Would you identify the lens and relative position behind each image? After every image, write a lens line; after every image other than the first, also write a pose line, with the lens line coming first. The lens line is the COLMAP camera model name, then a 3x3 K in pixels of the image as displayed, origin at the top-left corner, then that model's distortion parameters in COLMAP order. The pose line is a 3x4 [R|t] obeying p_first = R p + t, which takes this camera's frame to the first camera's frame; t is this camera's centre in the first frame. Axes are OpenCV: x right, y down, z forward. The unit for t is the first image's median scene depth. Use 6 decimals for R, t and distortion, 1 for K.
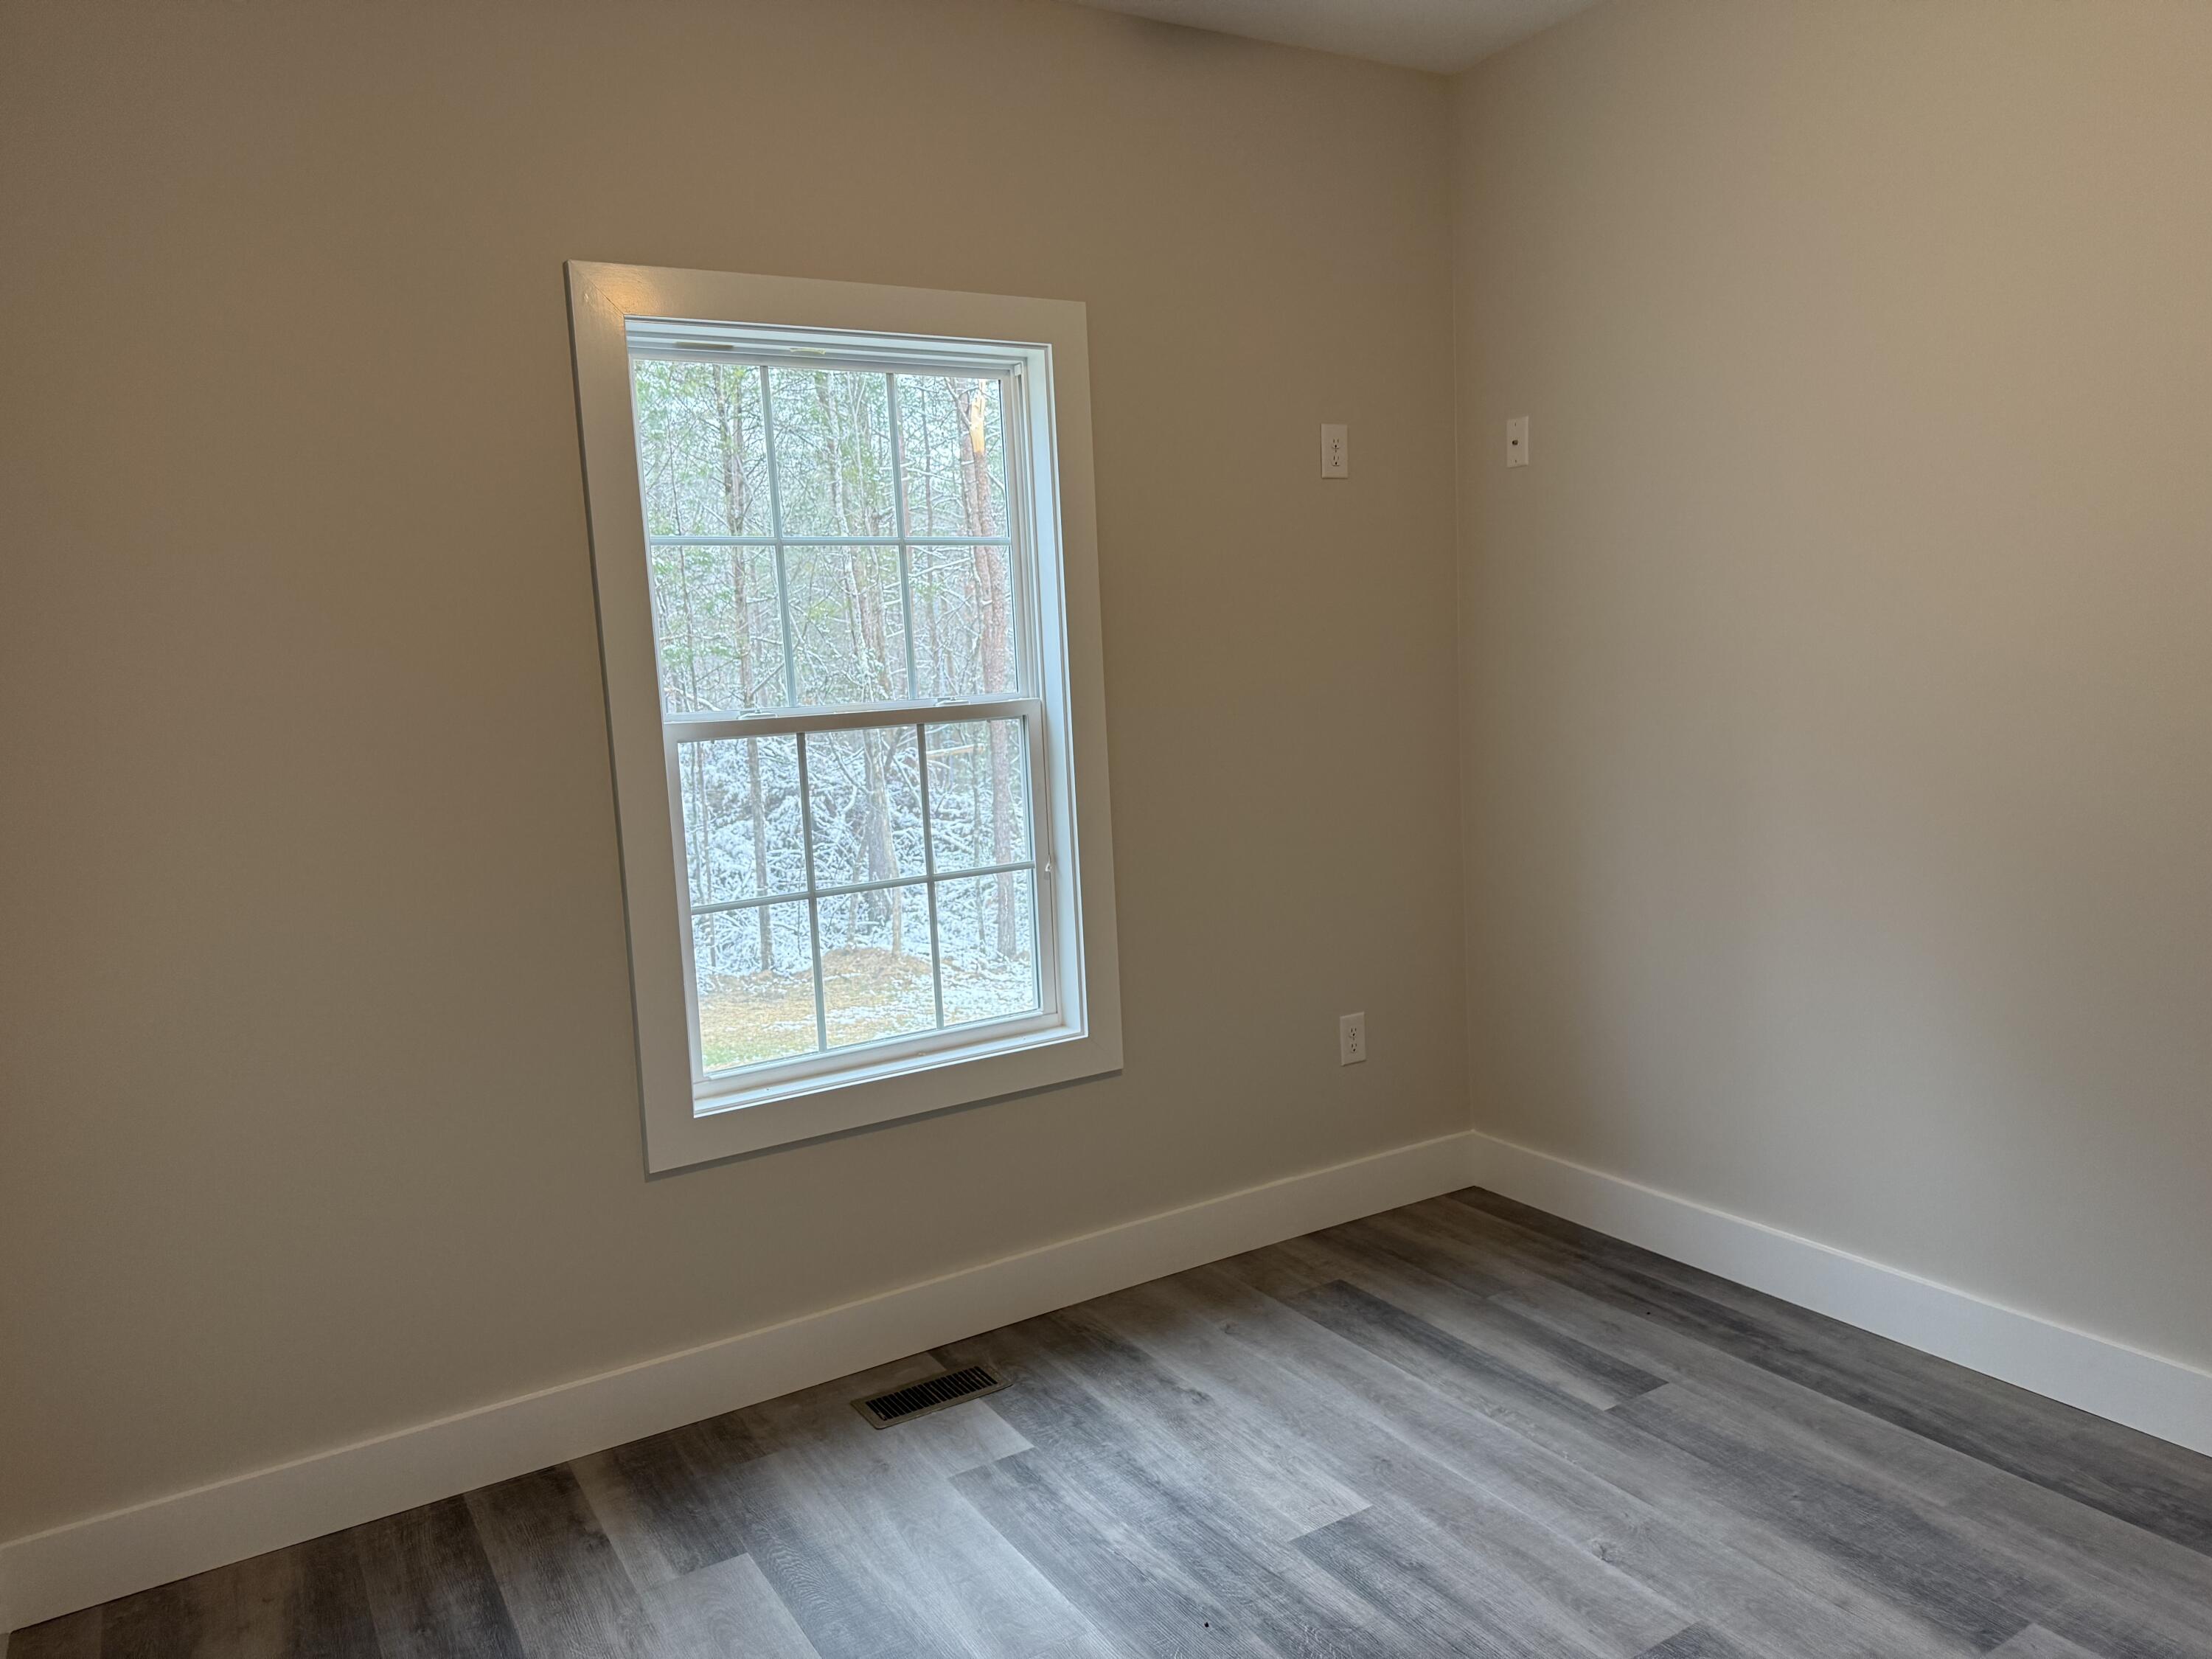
lens RADIAL K [[1554.7, 0, 1090.4], [0, 1554.7, 837.5], [0, 0, 1]] dist [0.039890, -0.051157]
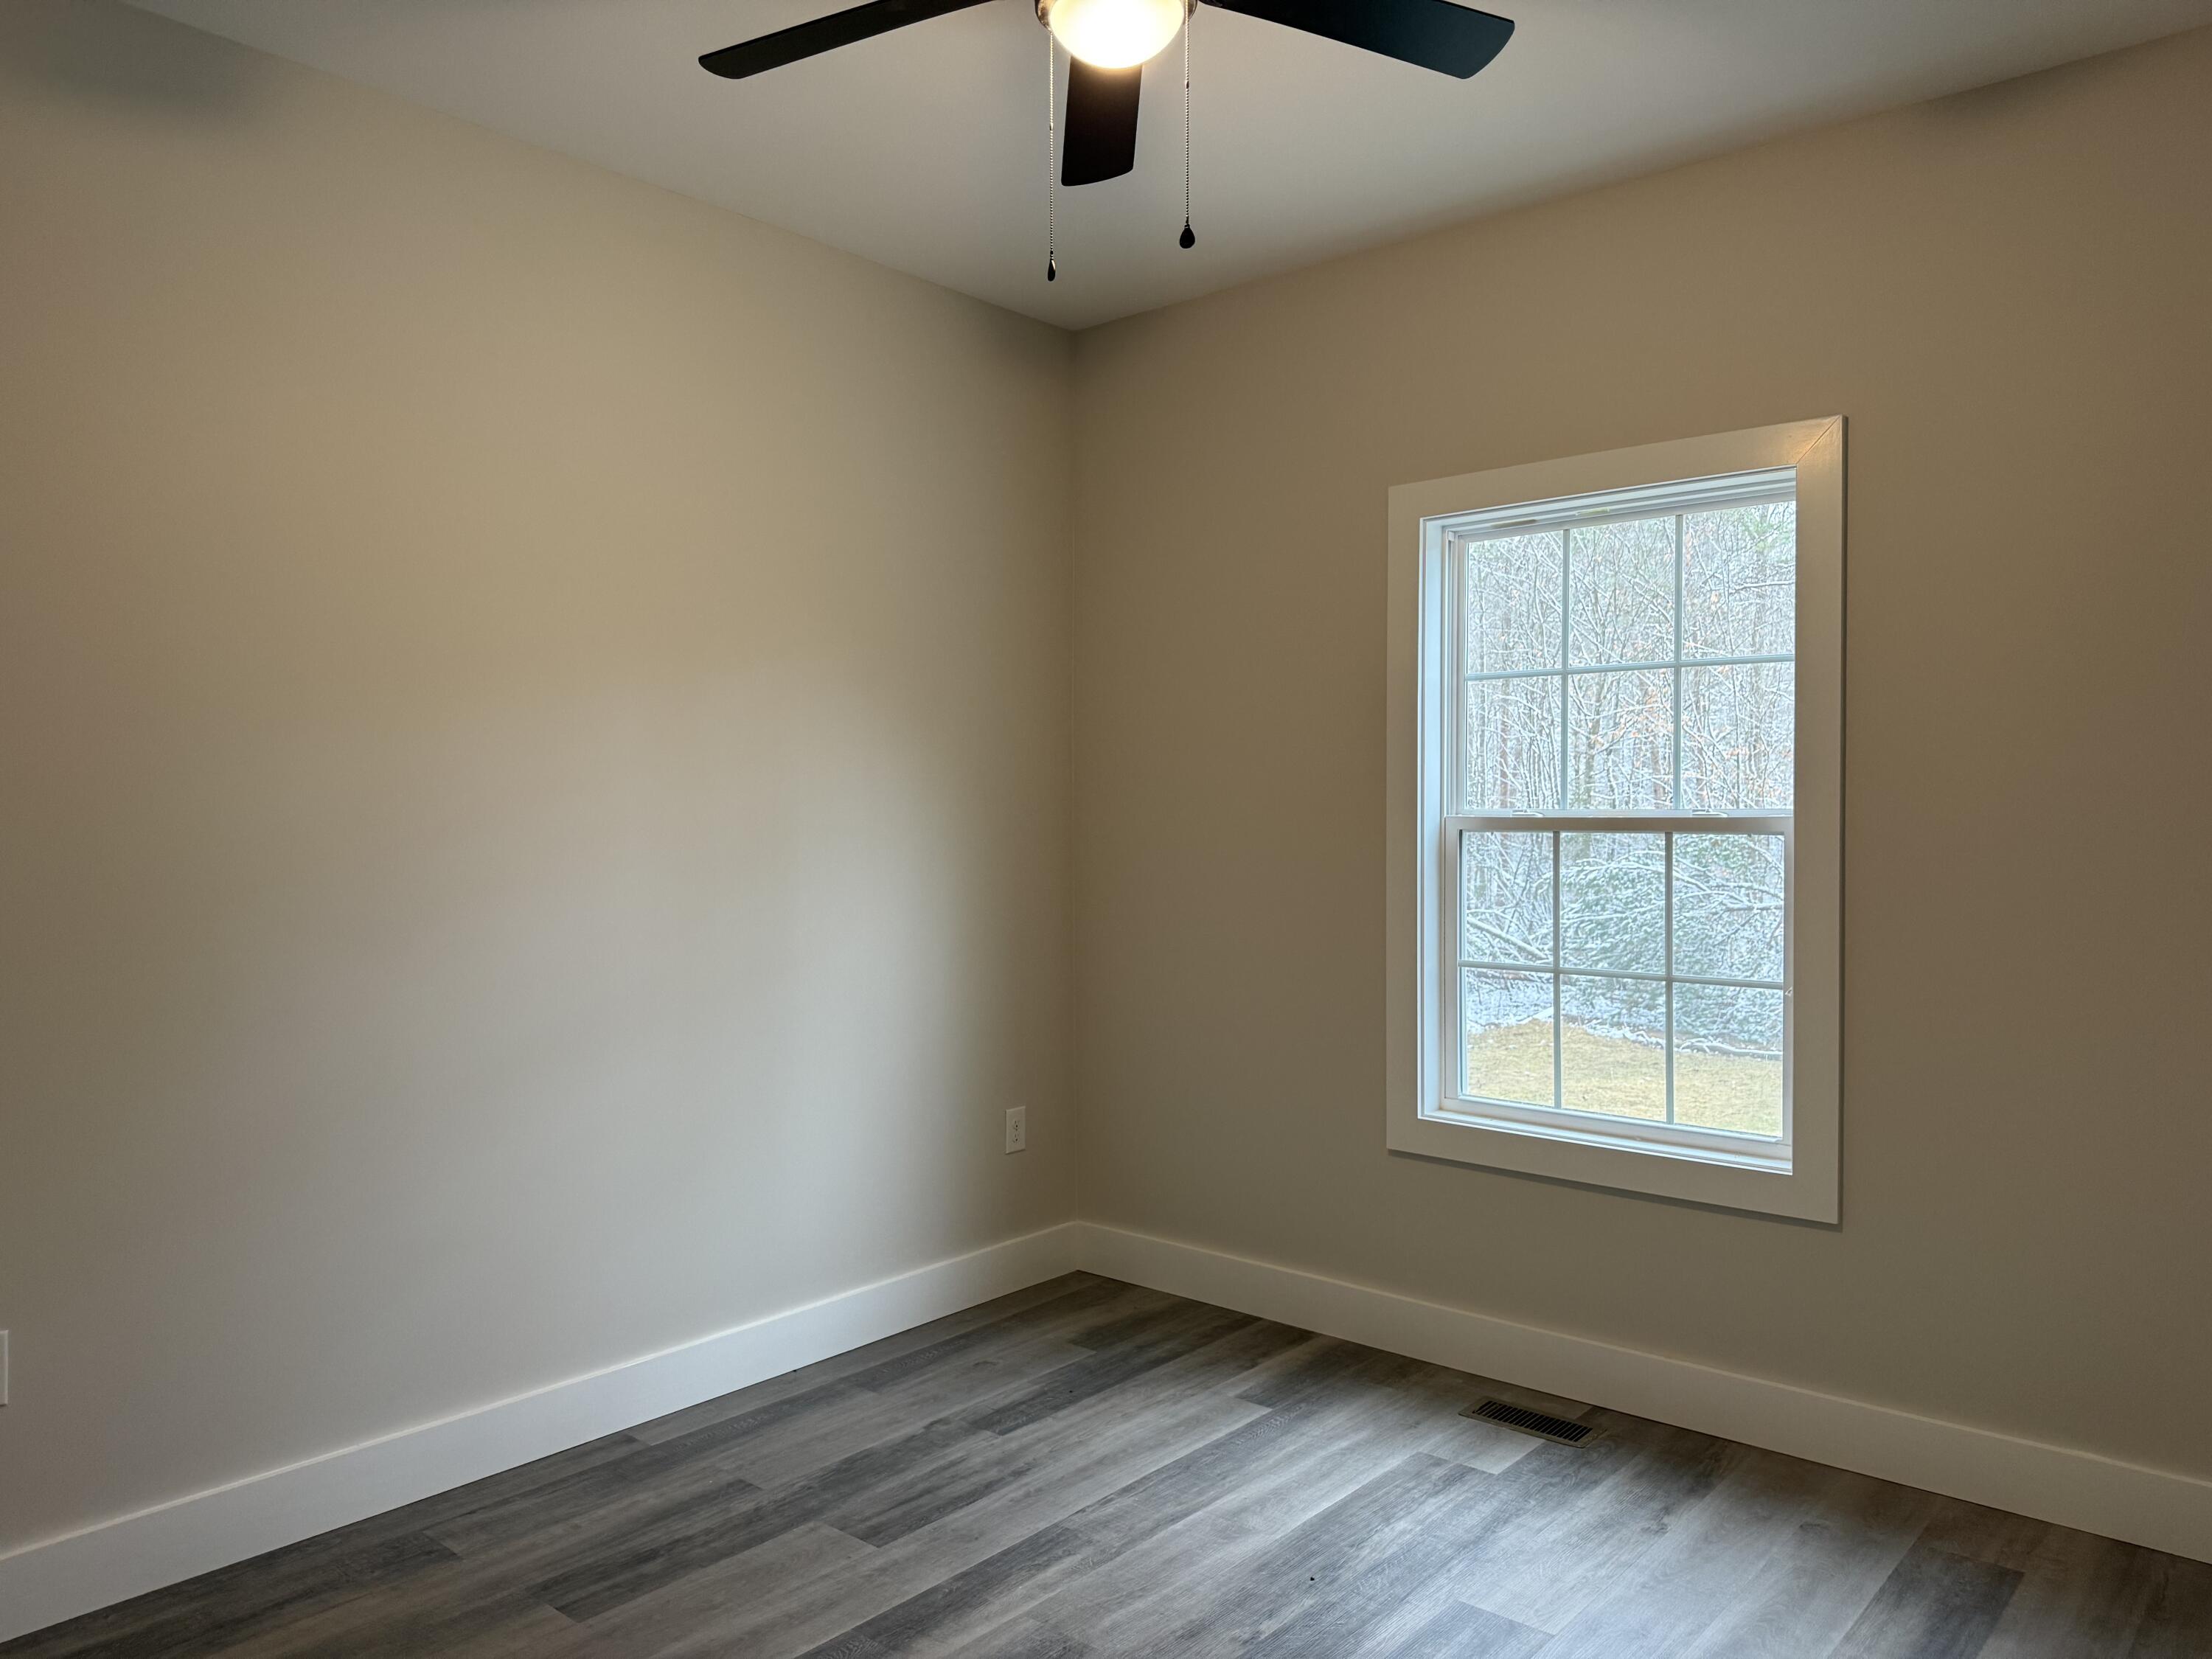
lens RADIAL K [[1554.7, 0, 1095.2], [0, 1554.7, 835.4], [0, 0, 1]] dist [0.039890, -0.051157]
pose [[0.297578, 0.067258, -0.952325, 0.809945], [-0.126094, 0.991545, 0.030626, -0.054623], [0.946334, 0.110969, 0.303543, 0.299164]]
